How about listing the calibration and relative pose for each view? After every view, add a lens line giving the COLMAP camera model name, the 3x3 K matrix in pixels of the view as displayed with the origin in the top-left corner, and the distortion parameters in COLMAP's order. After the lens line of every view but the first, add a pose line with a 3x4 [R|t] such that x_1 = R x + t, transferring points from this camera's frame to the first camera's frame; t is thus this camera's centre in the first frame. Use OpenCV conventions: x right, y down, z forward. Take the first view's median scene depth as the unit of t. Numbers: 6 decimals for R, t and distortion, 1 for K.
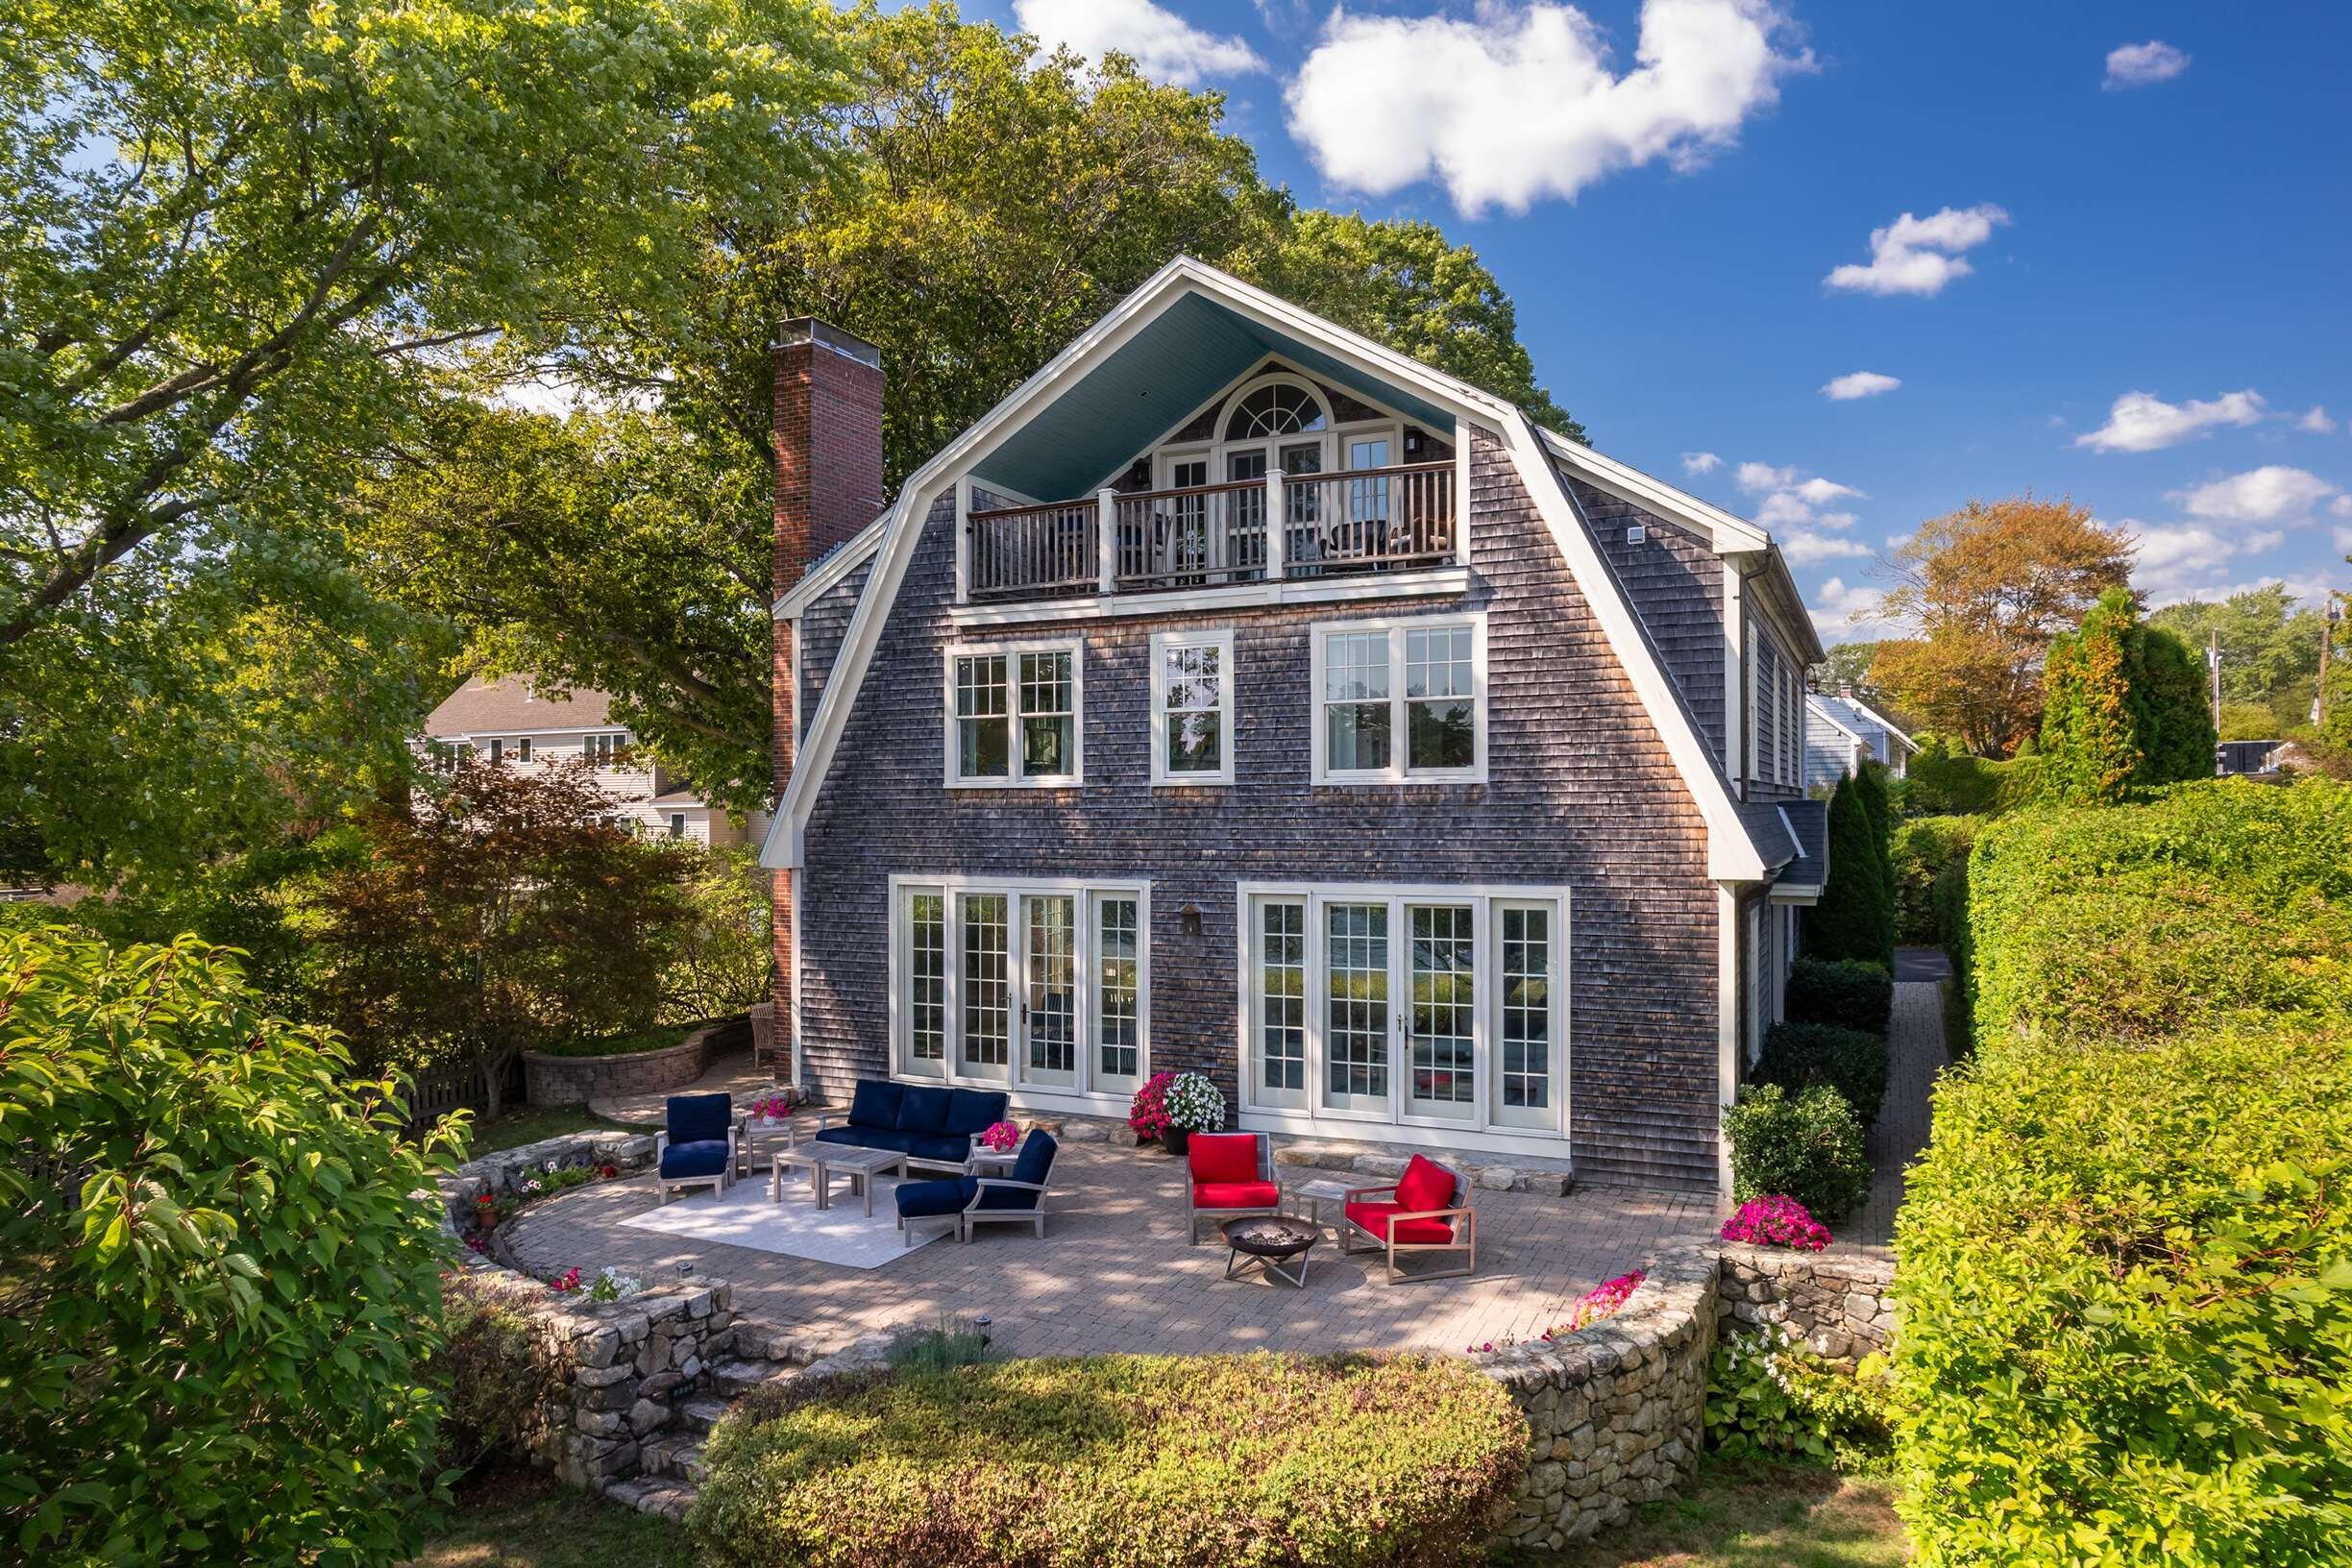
lens RADIAL K [[1491.6, 0, 1180.7], [0, 1491.6, 800.4], [0, 0, 1]] dist [-0.030564, 0.000511]
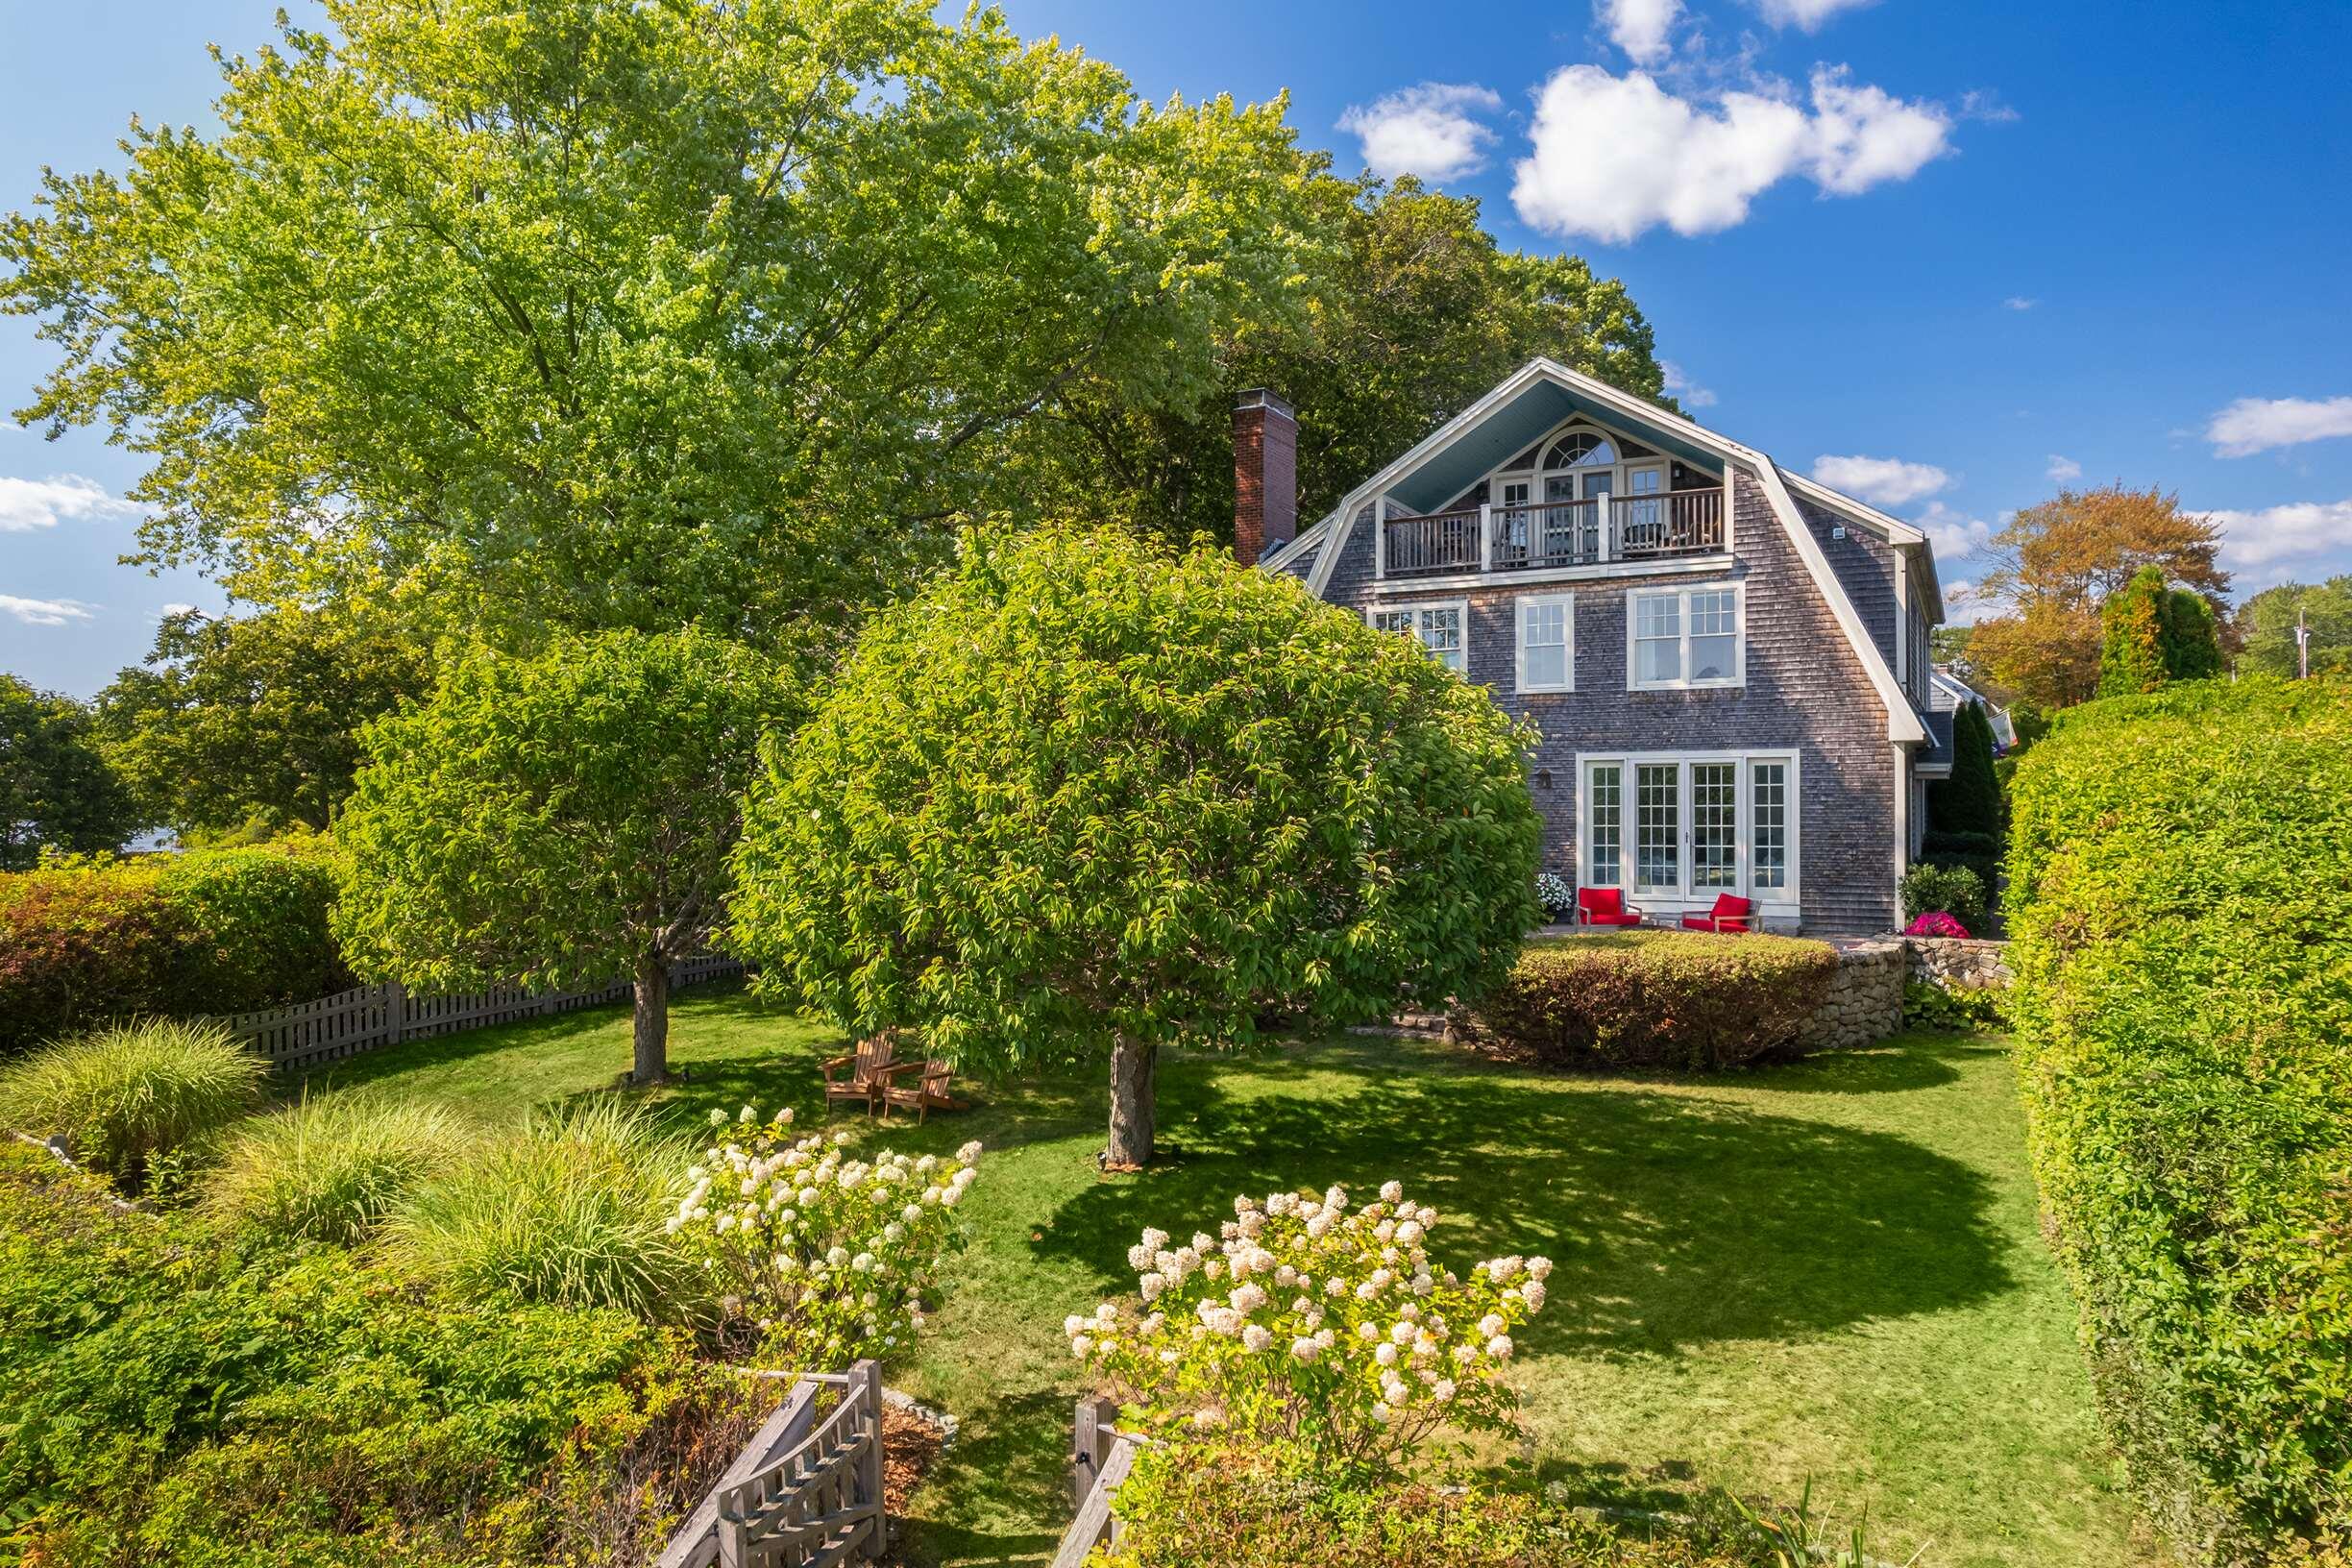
lens RADIAL K [[1489.1, 0, 1176.0], [0, 1489.1, 784.0], [0, 0, 1]] dist [-0.022715, 0.001272]
pose [[0.998639, 0.002530, -0.052097, -0.303405], [-0.002725, 0.999990, -0.003674, 0.094117], [0.052087, 0.003811, 0.998635, -0.594976]]
